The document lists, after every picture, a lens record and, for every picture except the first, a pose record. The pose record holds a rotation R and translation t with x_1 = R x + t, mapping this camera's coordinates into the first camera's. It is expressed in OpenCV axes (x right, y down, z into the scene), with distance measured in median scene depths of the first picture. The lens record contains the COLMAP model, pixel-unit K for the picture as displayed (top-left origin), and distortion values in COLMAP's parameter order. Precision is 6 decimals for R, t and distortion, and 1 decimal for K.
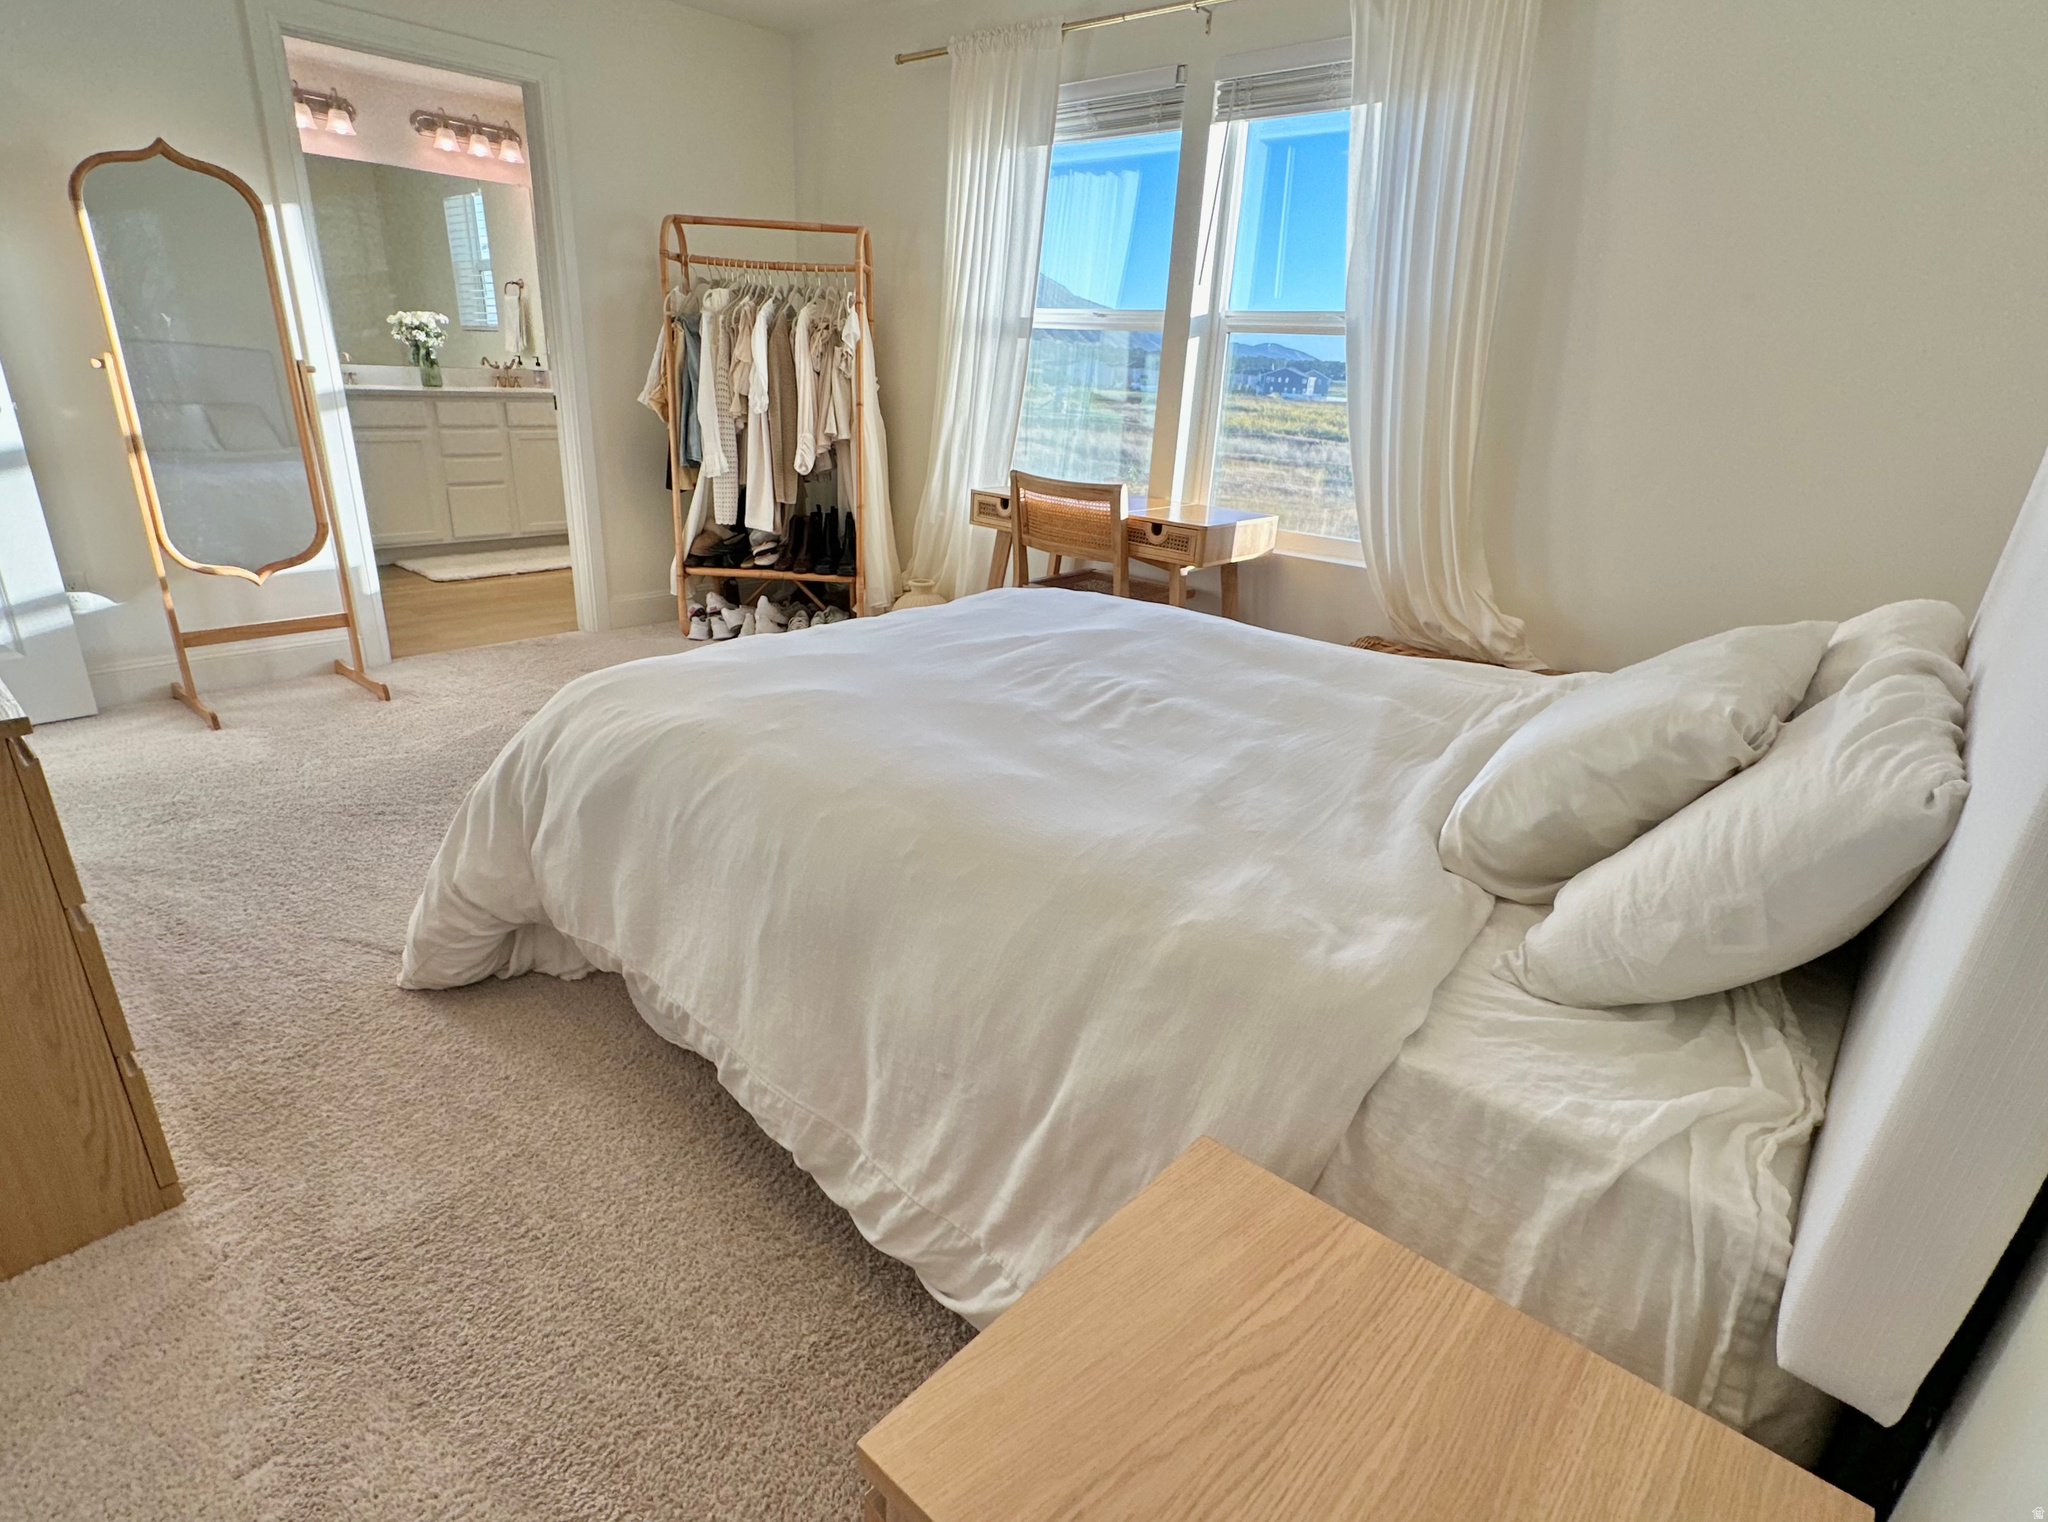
lens RADIAL K [[1032.6, 0, 1024.0], [0, 1032.6, 761.0], [0, 0, 1]] dist [0.001745, 0.000277]
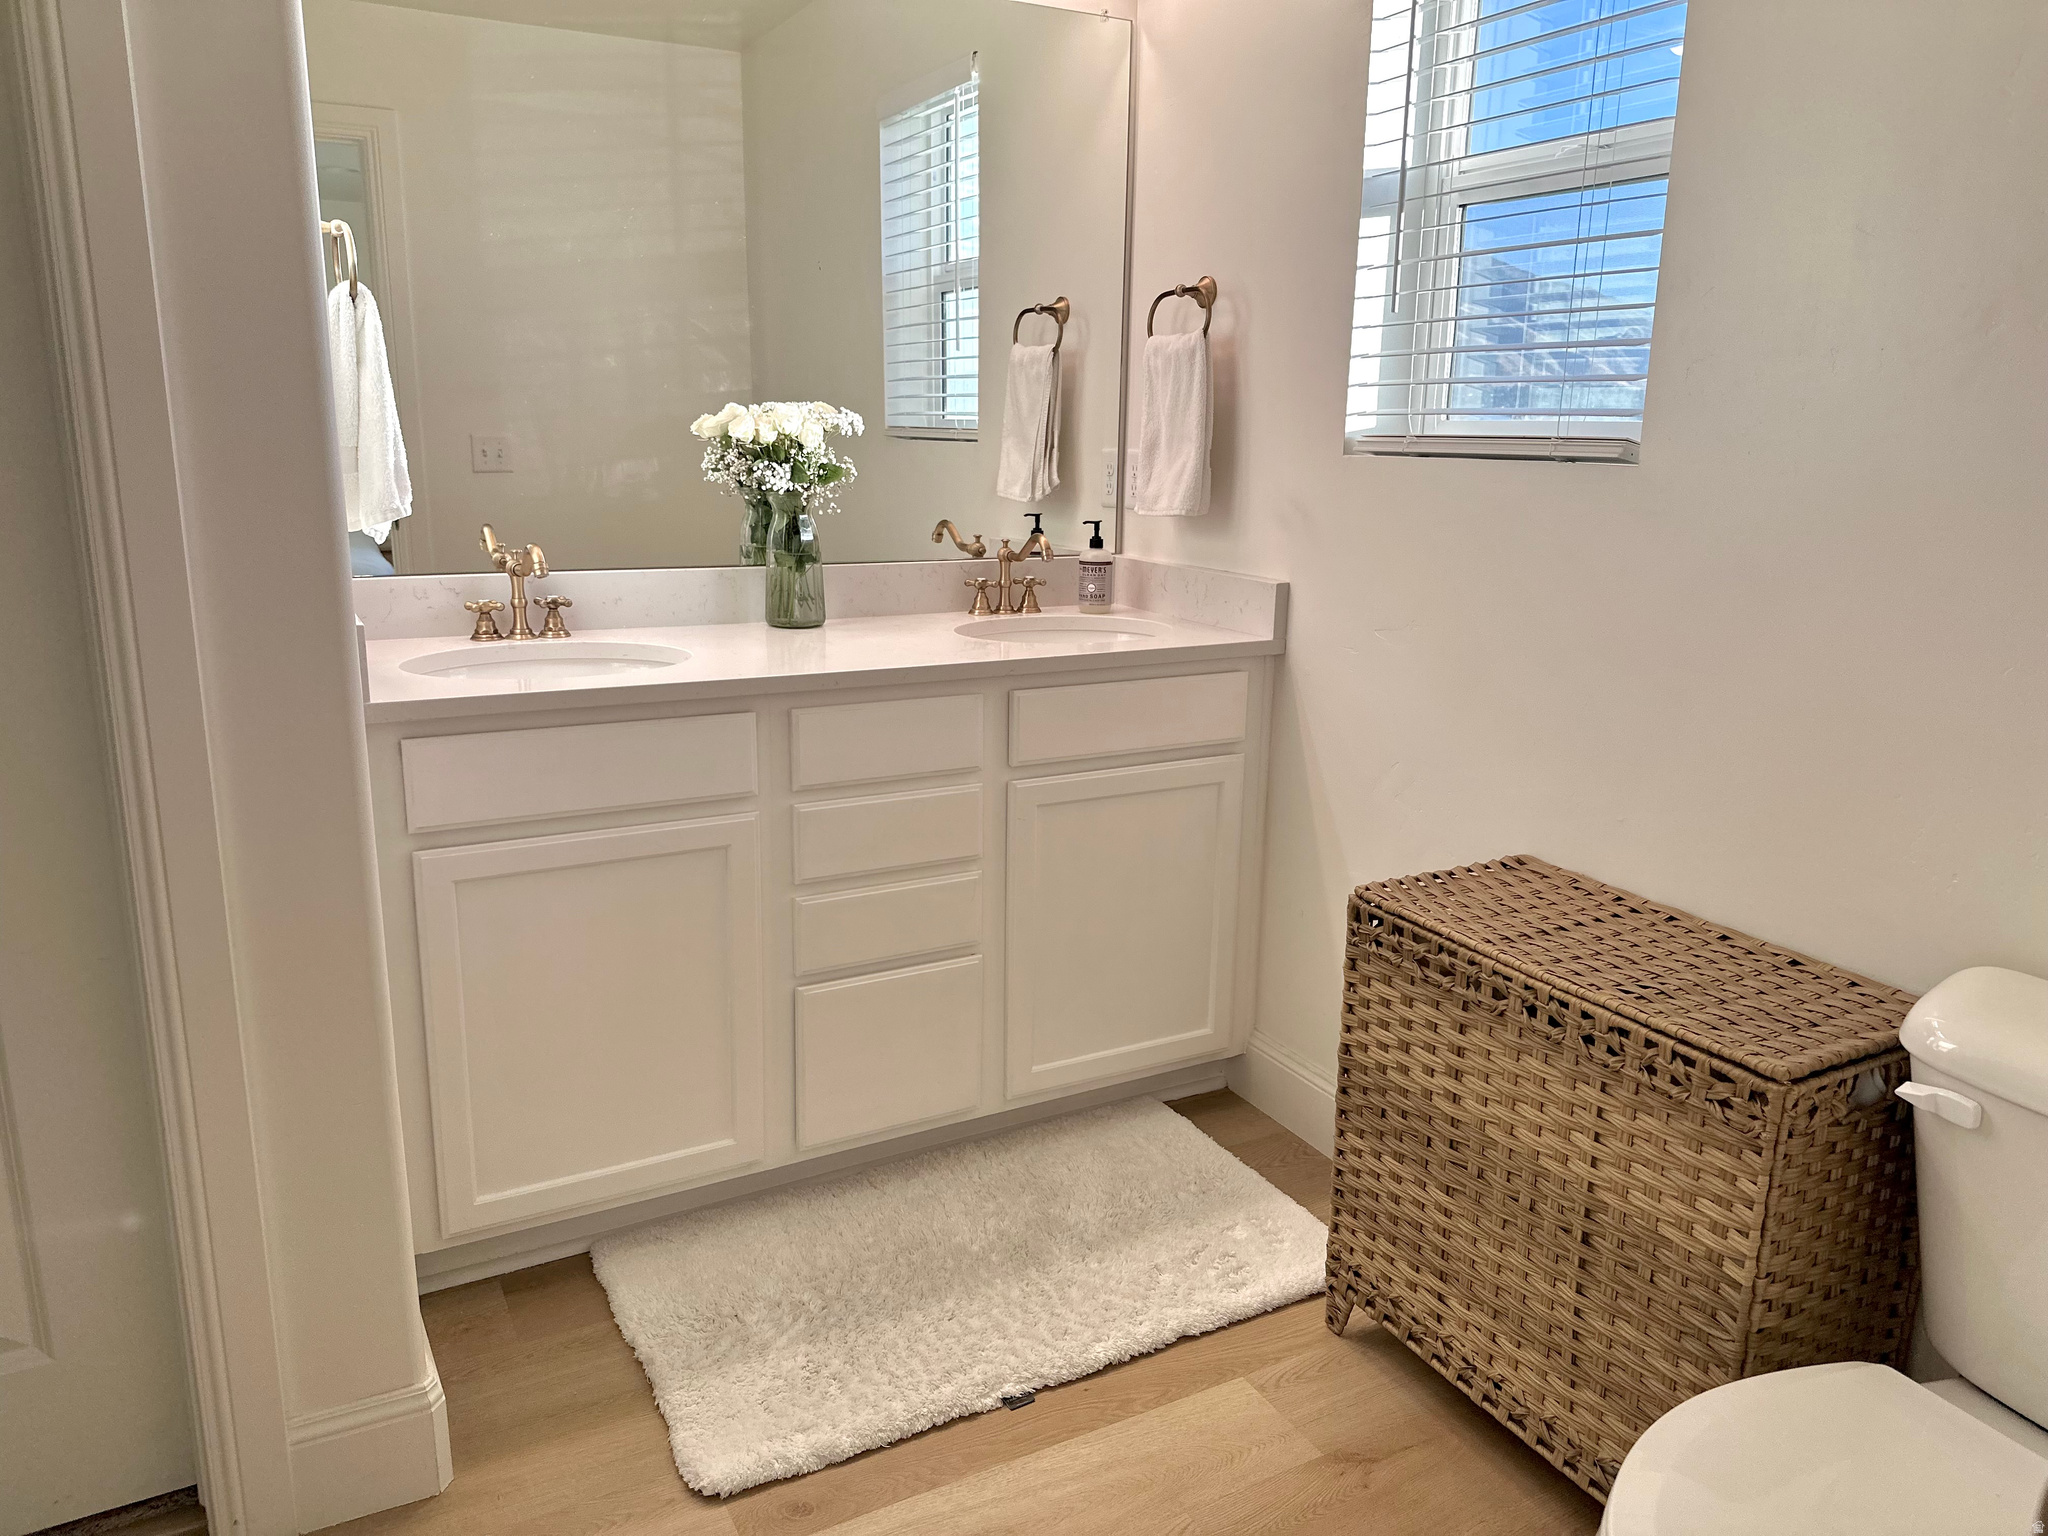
lens RADIAL K [[1464.3, 0, 1024.0], [0, 1464.3, 768.0], [0, 0, 1]] dist [0.115631, -0.167255]
pose [[0.935735, 0.048209, -0.349393, -0.316608], [-0.099320, 0.986544, -0.129872, -0.244329], [0.338430, 0.156228, 0.927932, 0.558756]]
